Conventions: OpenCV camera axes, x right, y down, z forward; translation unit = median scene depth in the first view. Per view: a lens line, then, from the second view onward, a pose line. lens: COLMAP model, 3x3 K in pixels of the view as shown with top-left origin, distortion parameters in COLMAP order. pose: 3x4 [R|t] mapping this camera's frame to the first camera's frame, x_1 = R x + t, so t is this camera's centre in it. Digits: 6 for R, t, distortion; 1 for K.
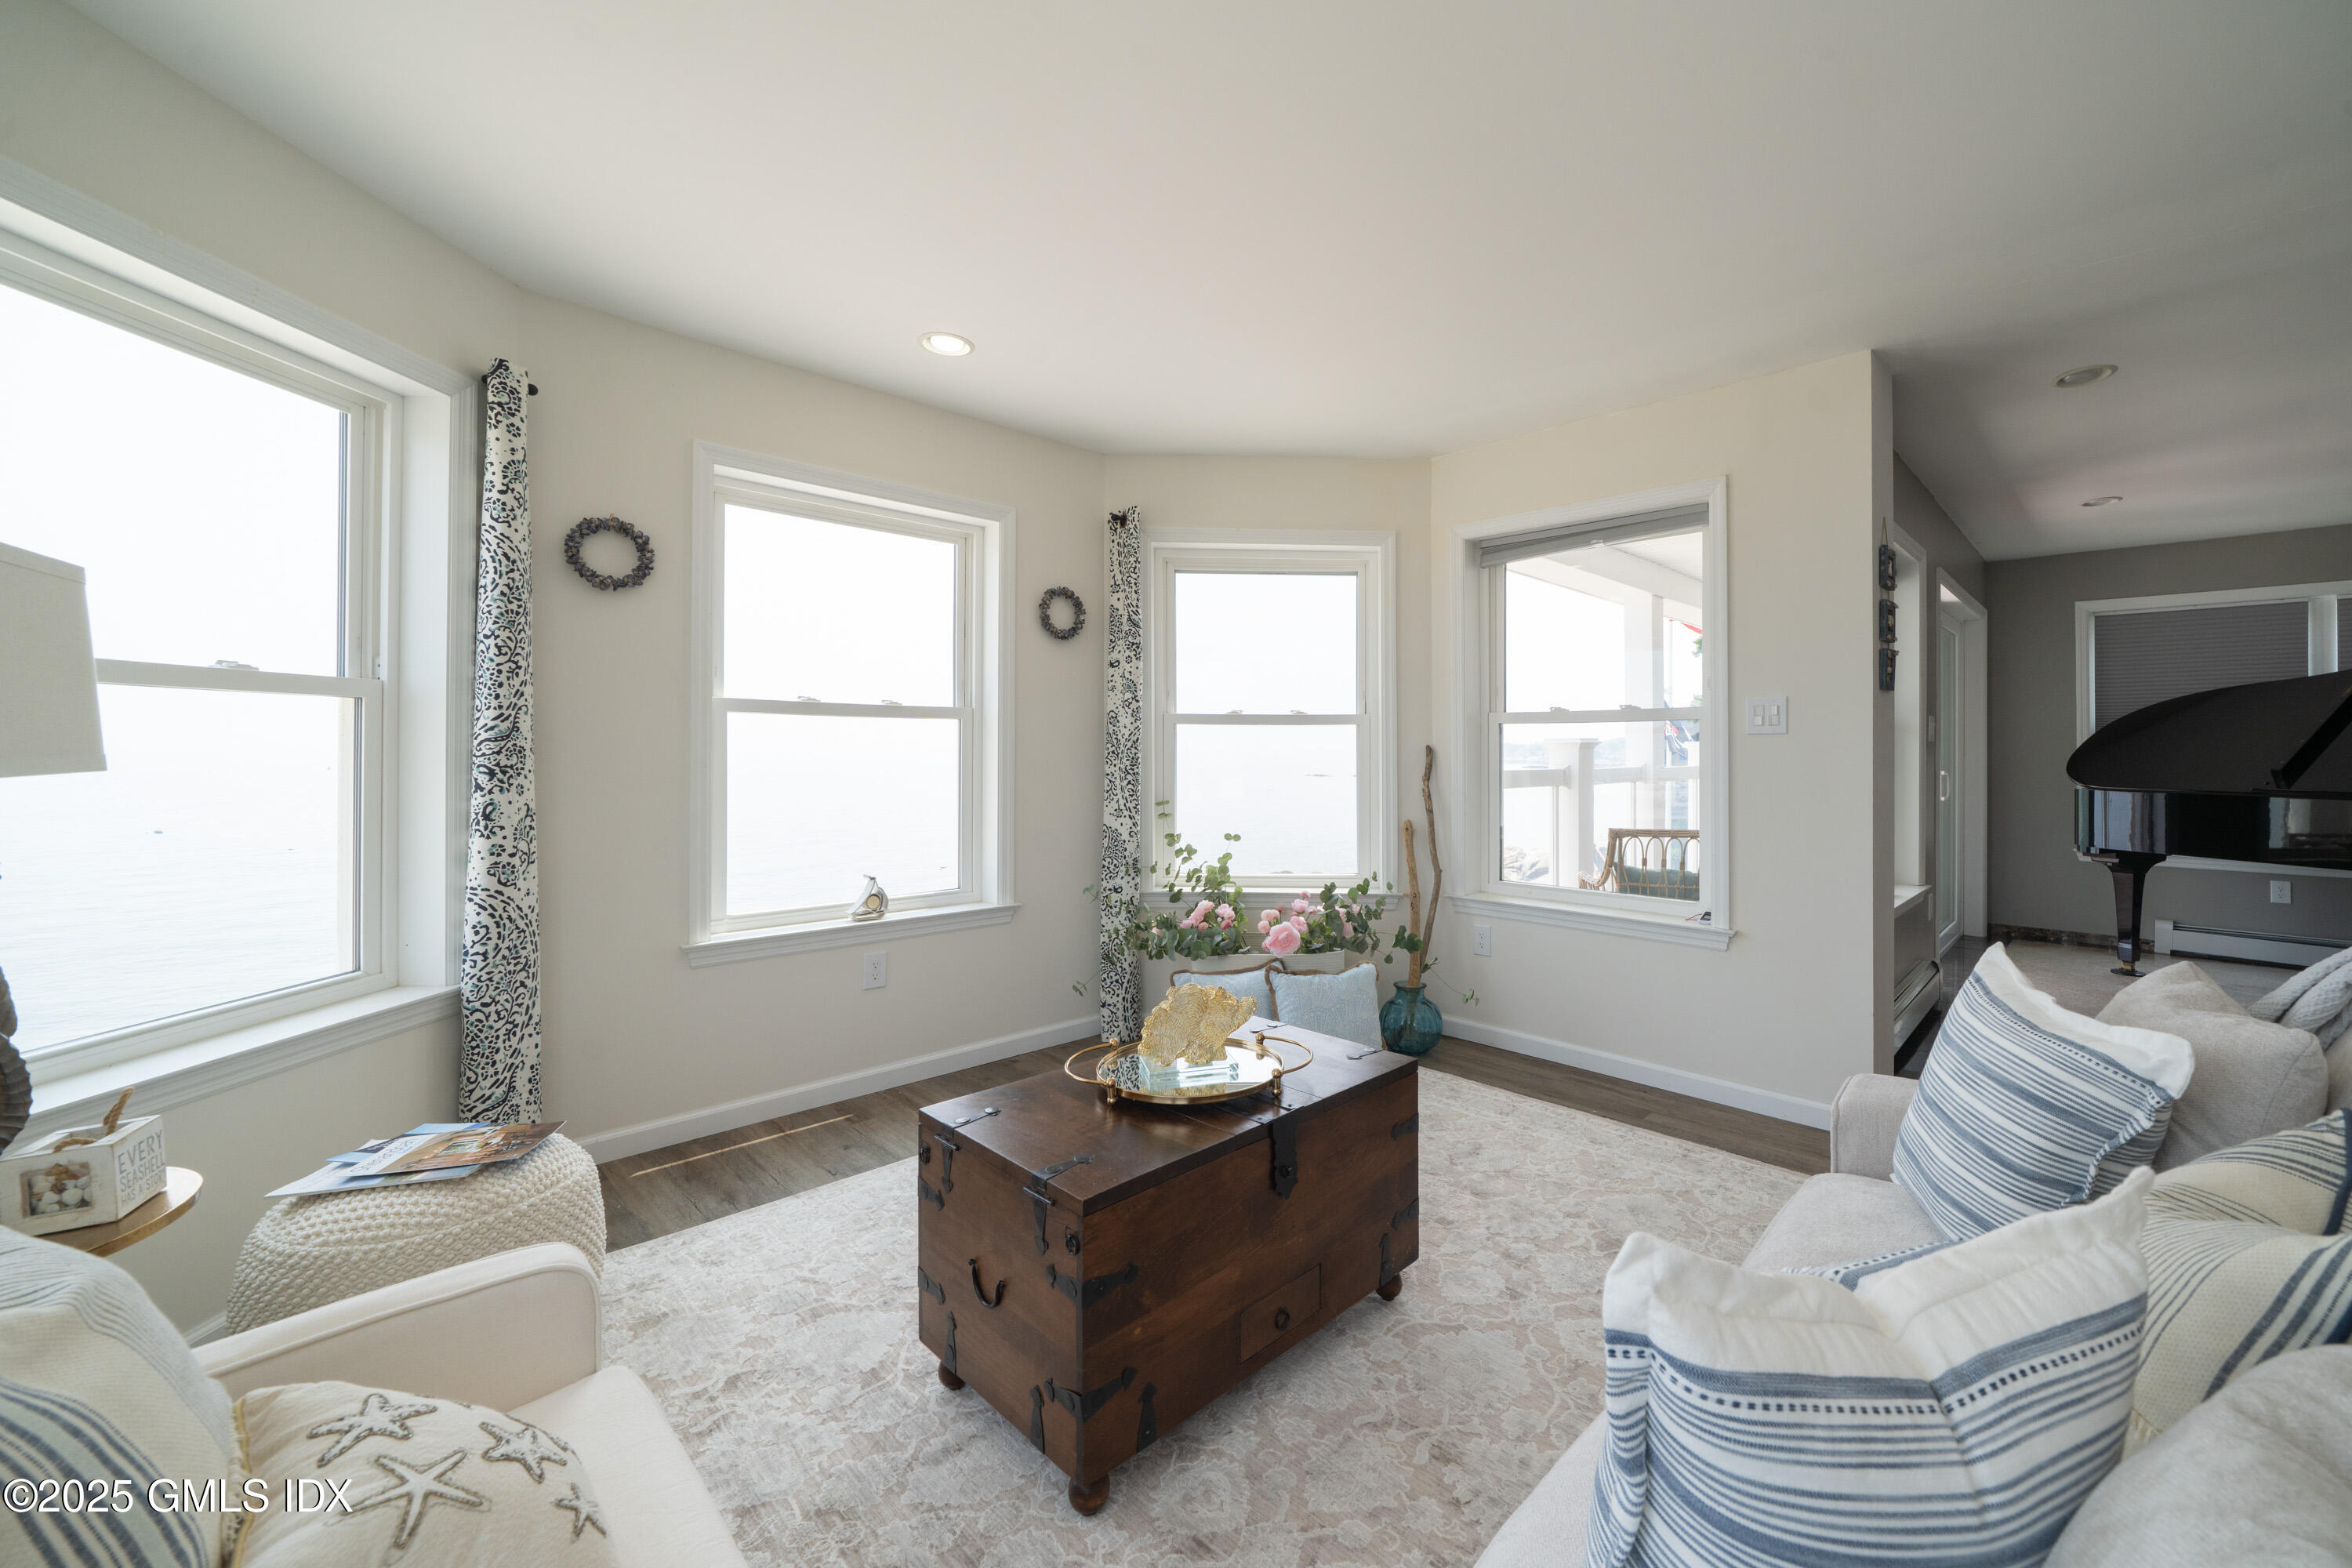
lens RADIAL K [[921.8, 0, 1251.0], [0, 921.8, 742.3], [0, 0, 1]] dist [-0.009224, -0.000108]
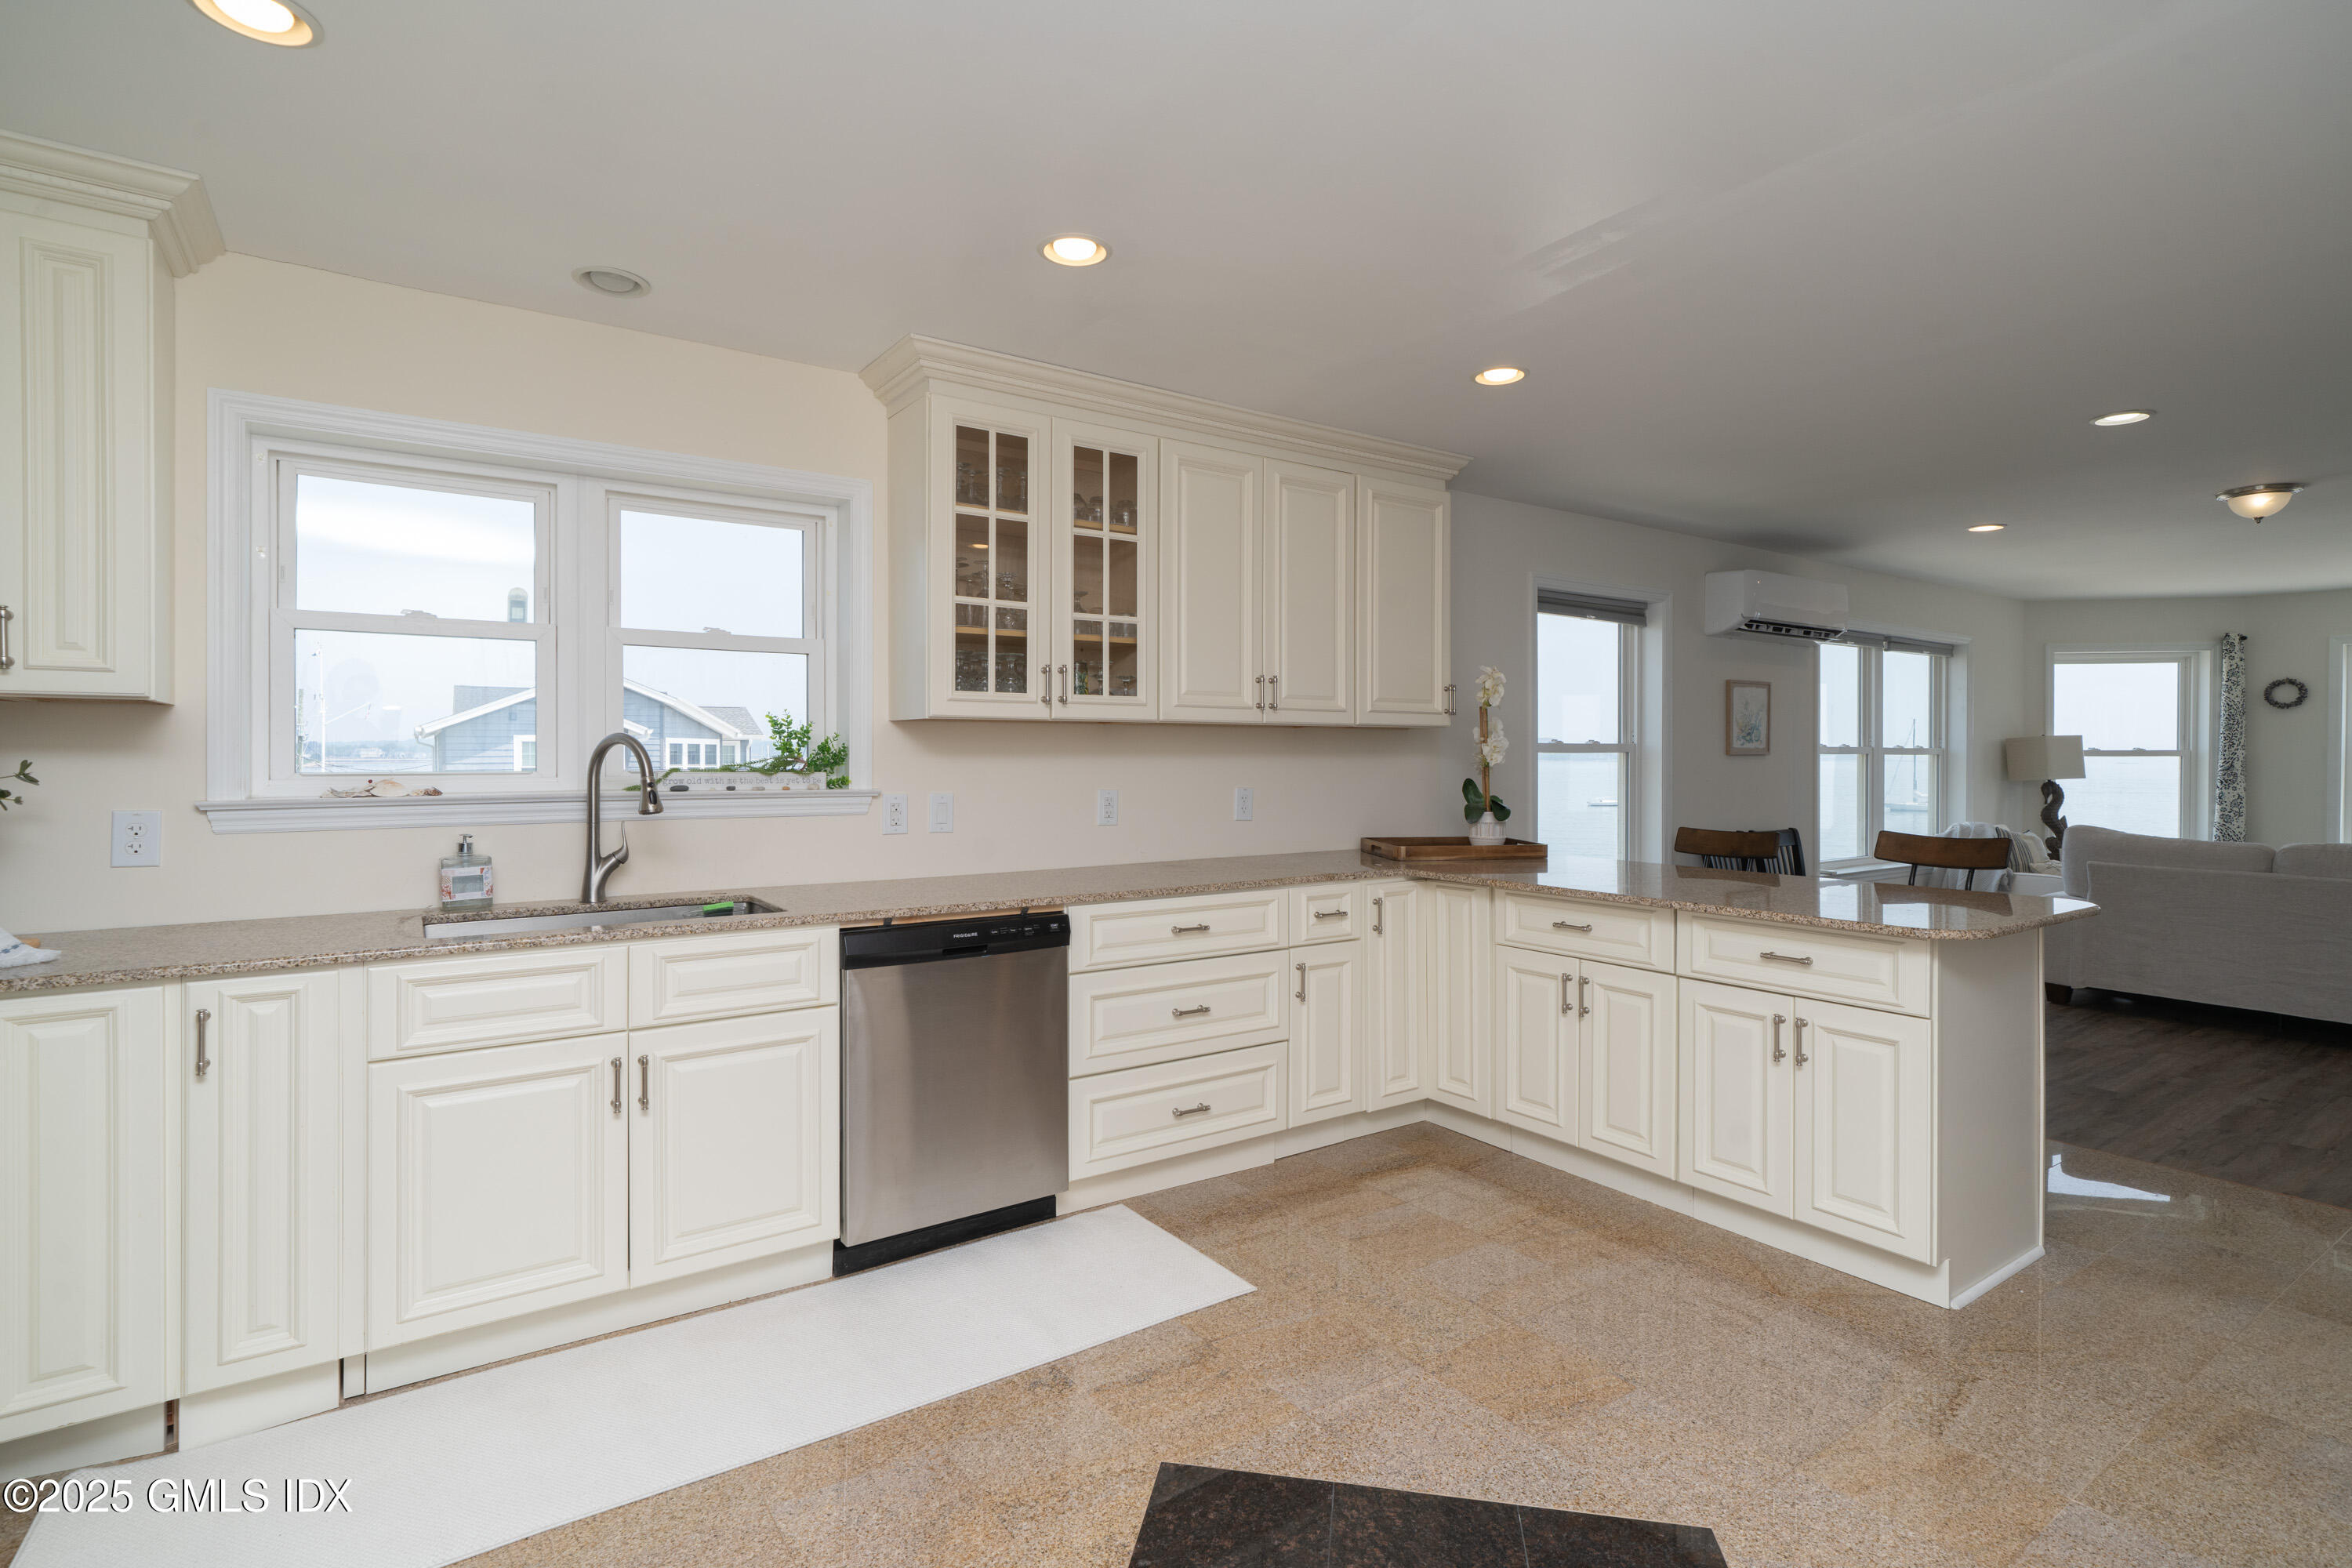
lens RADIAL K [[1118.0, 0, 1173.8], [0, 1118.0, 754.1], [0, 0, 1]] dist [0.013225, -0.000187]
pose [[-0.188502, -0.003682, -0.982066, 3.094279], [0.007457, 0.999959, -0.005180, -0.057182], [0.982044, -0.008300, -0.188467, -1.466254]]
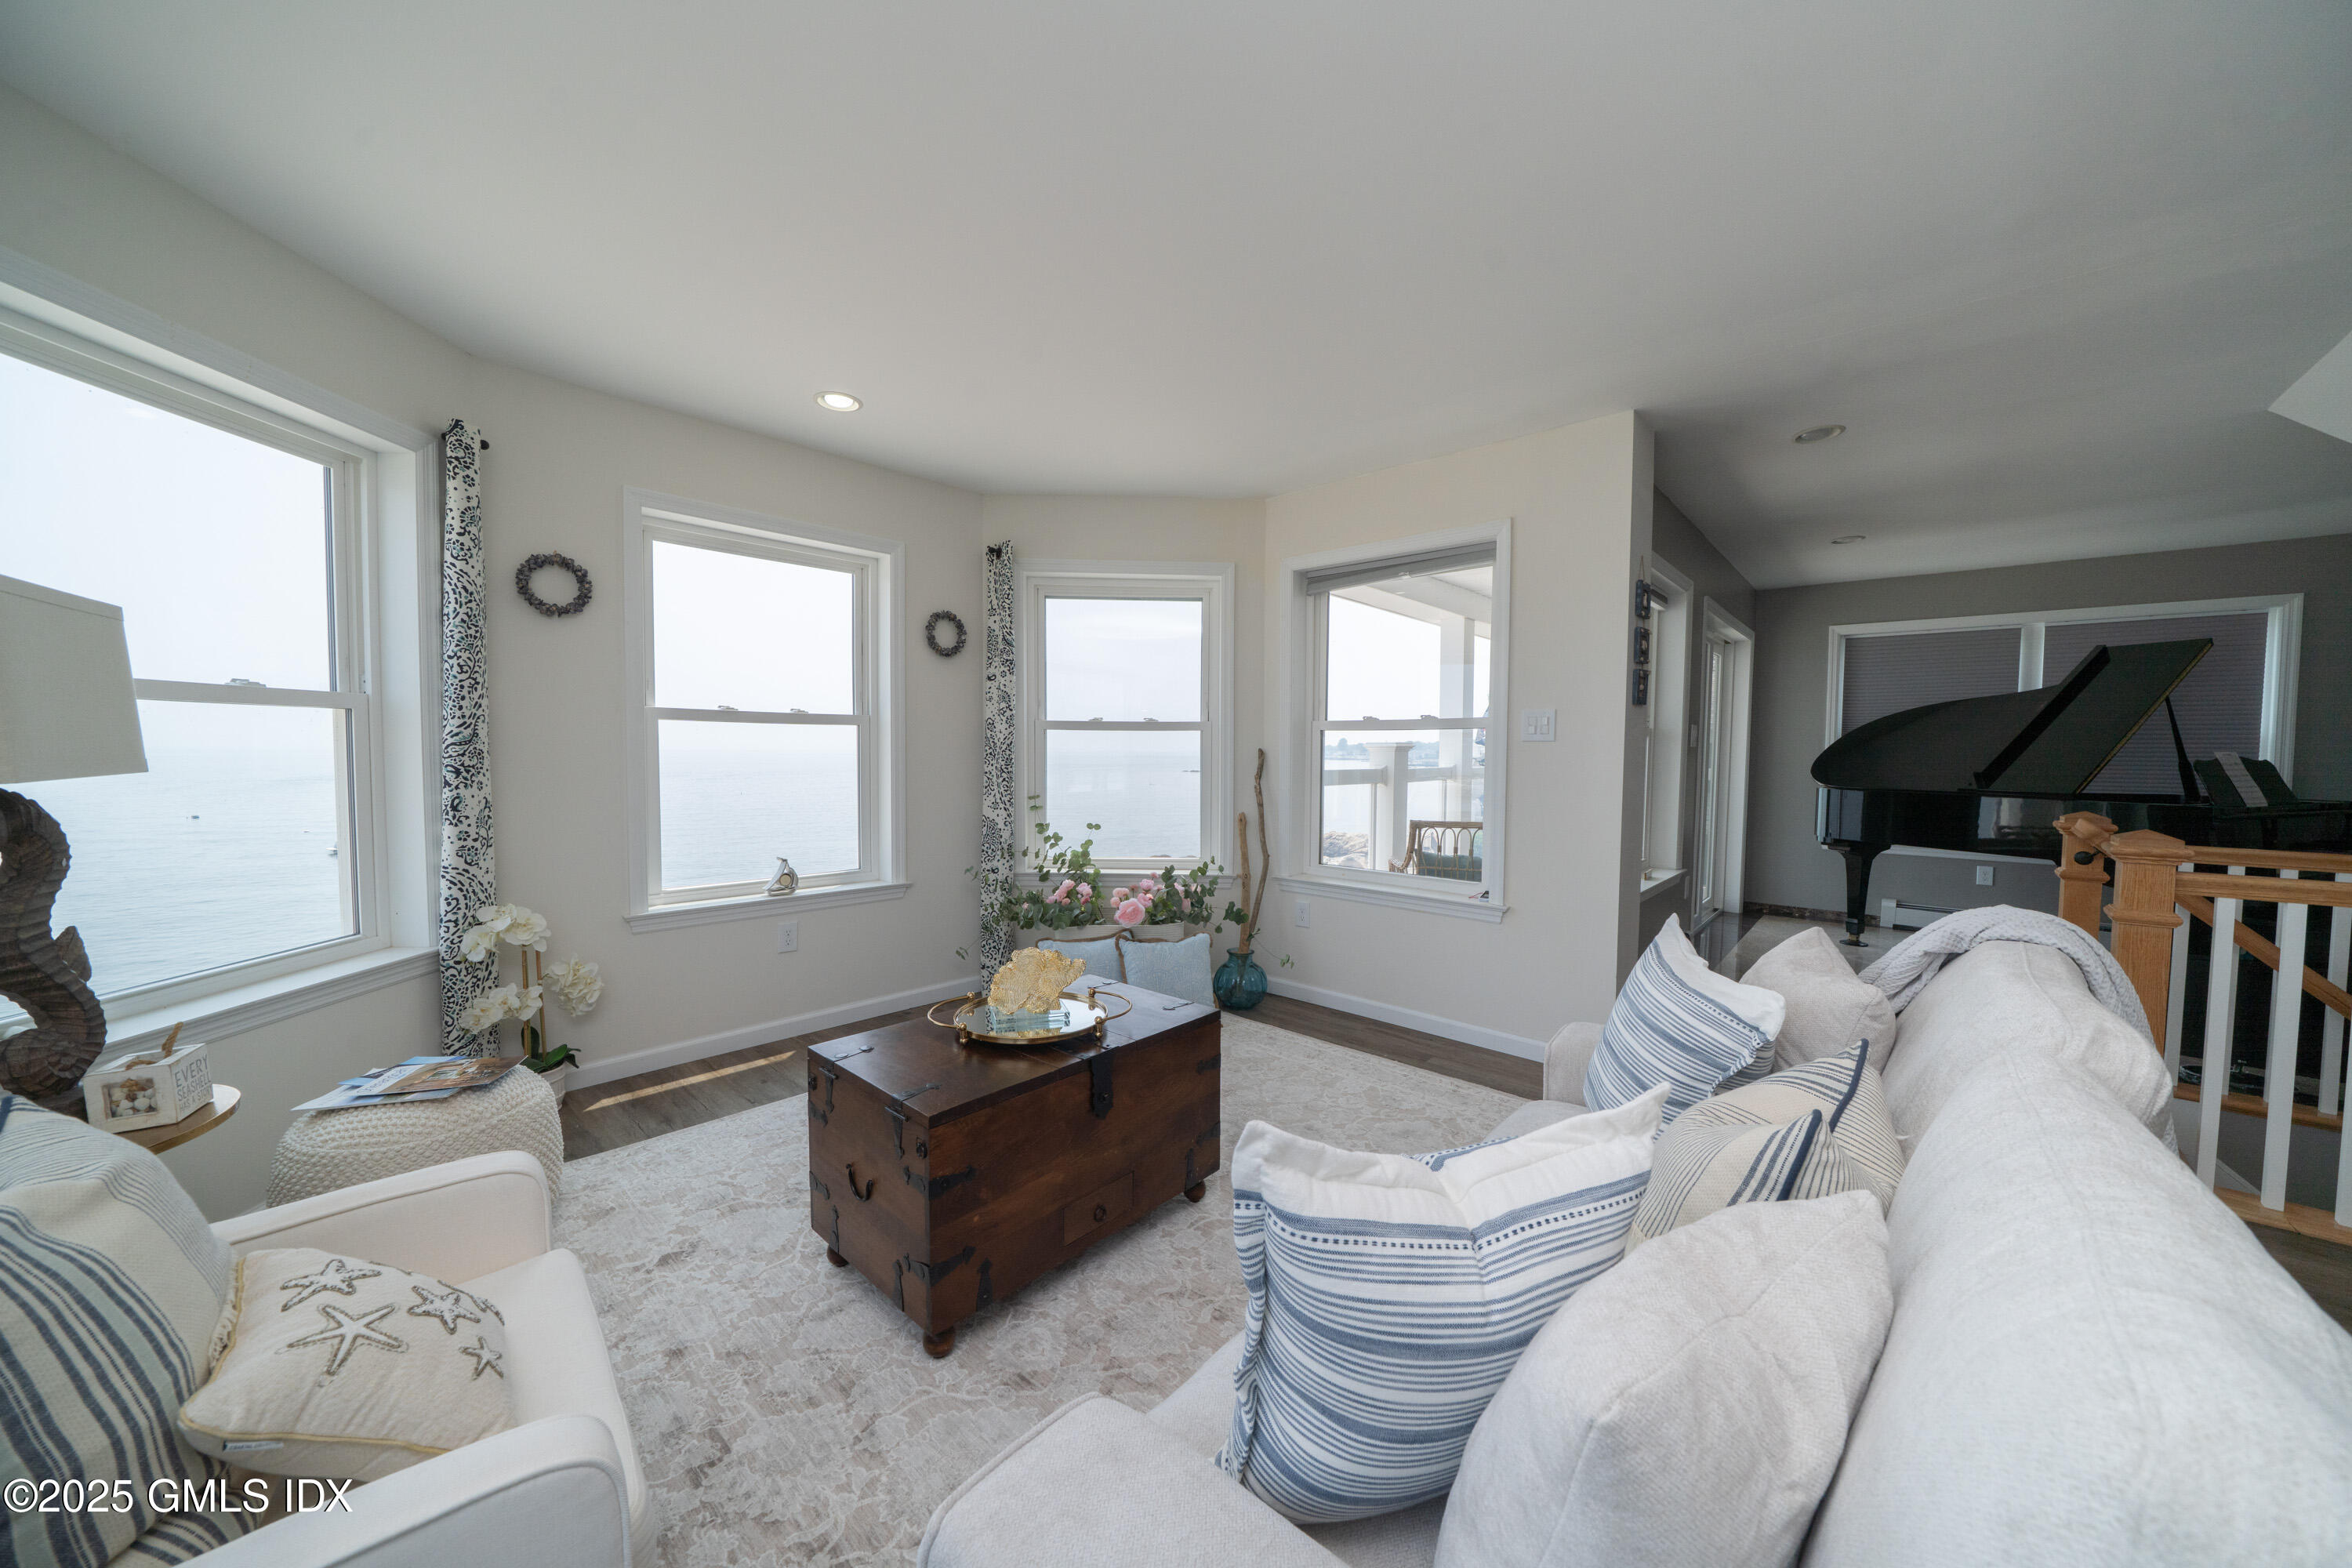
lens RADIAL K [[809.7, 0, 1132.4], [0, 809.7, 782.5], [0, 0, 1]] dist [-0.017661, -0.000154]
pose [[0.999989, 0.003682, -0.003058, 0.052513], [-0.003521, 0.998698, 0.050882, -0.008394], [0.003241, -0.050871, 0.998700, -0.041959]]
